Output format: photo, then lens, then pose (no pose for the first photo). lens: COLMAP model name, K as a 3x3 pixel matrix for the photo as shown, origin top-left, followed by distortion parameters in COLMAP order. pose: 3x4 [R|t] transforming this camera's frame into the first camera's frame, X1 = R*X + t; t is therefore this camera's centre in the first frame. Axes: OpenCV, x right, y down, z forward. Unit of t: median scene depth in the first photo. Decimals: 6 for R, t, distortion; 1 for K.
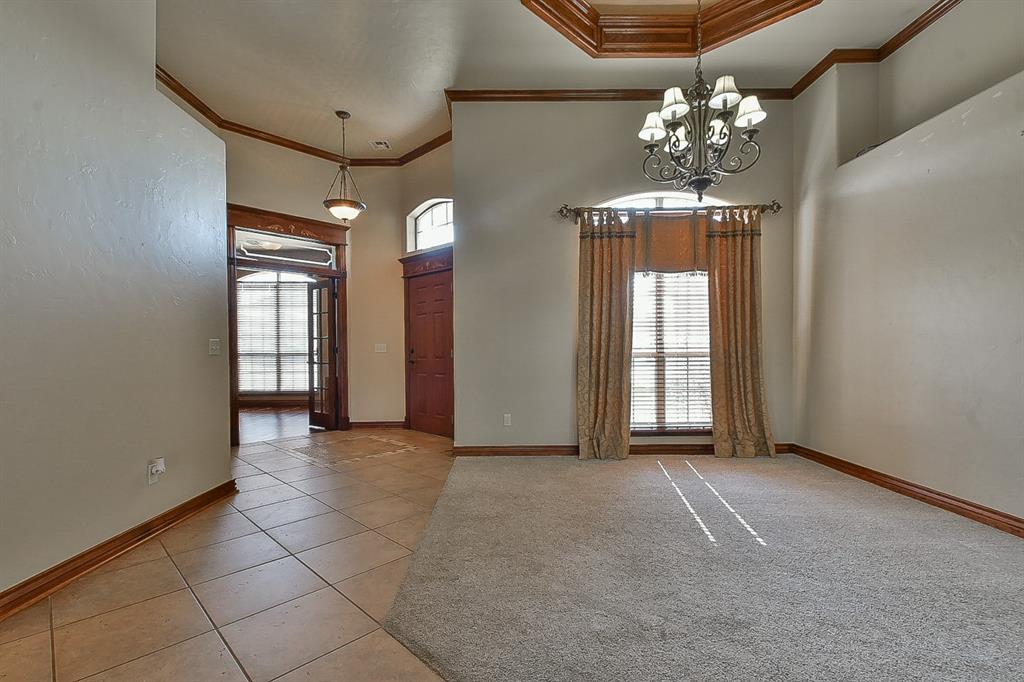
lens RADIAL K [[454.4, 0, 530.3], [0, 454.4, 359.6], [0, 0, 1]] dist [0.010076, -0.004205]
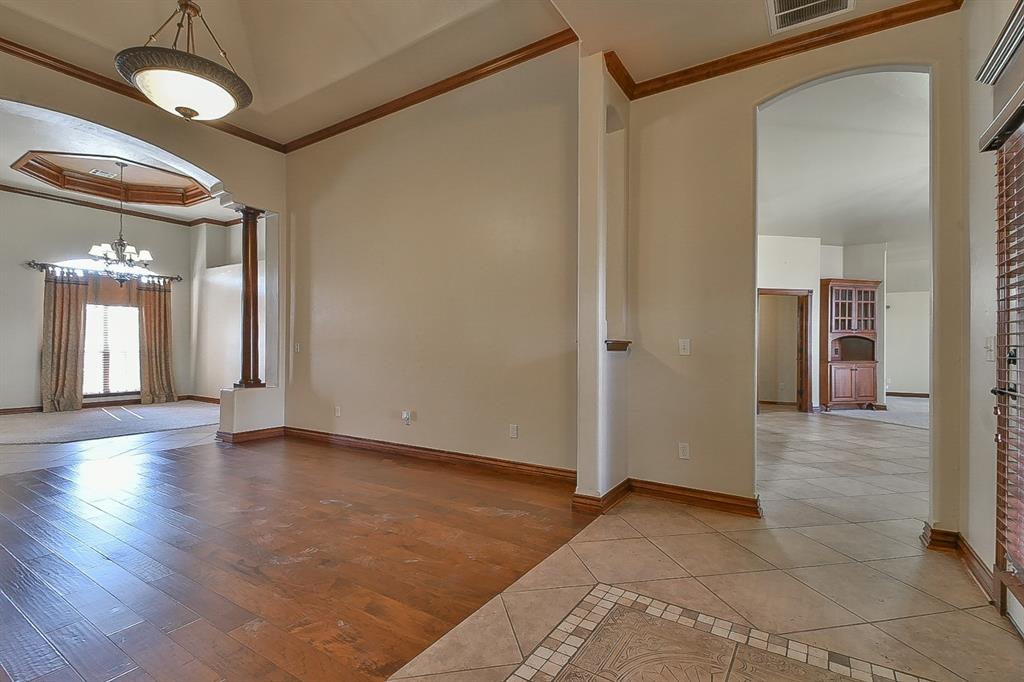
lens RADIAL K [[454.4, 0, 491.7], [0, 454.4, 346.0], [0, 0, 1]] dist [0.010076, -0.004205]
pose [[0.600167, 0.012105, 0.799783, -0.247955], [0.000820, 0.999876, -0.015749, -0.001447], [-0.799875, 0.010108, 0.600082, -1.331736]]
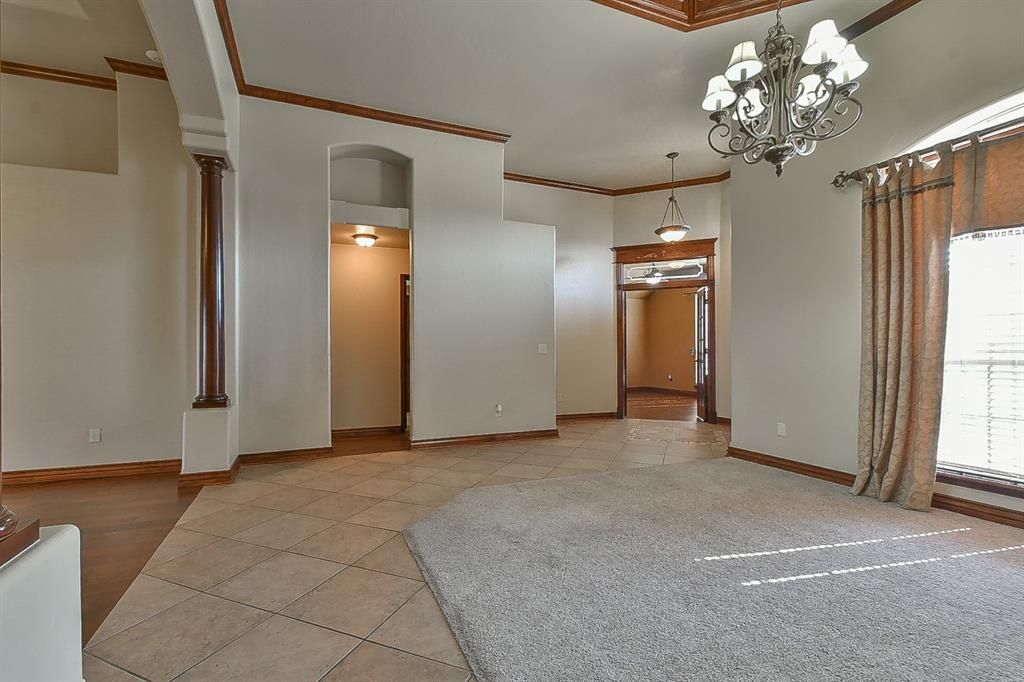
lens RADIAL K [[454.4, 0, 486.4], [0, 454.4, 352.7], [0, 0, 1]] dist [0.010076, -0.004205]
pose [[0.362749, 0.010140, -0.931832, 0.608337], [-0.019849, 0.999798, 0.003153, -0.010553], [0.931676, 0.017352, 0.362877, 0.128784]]
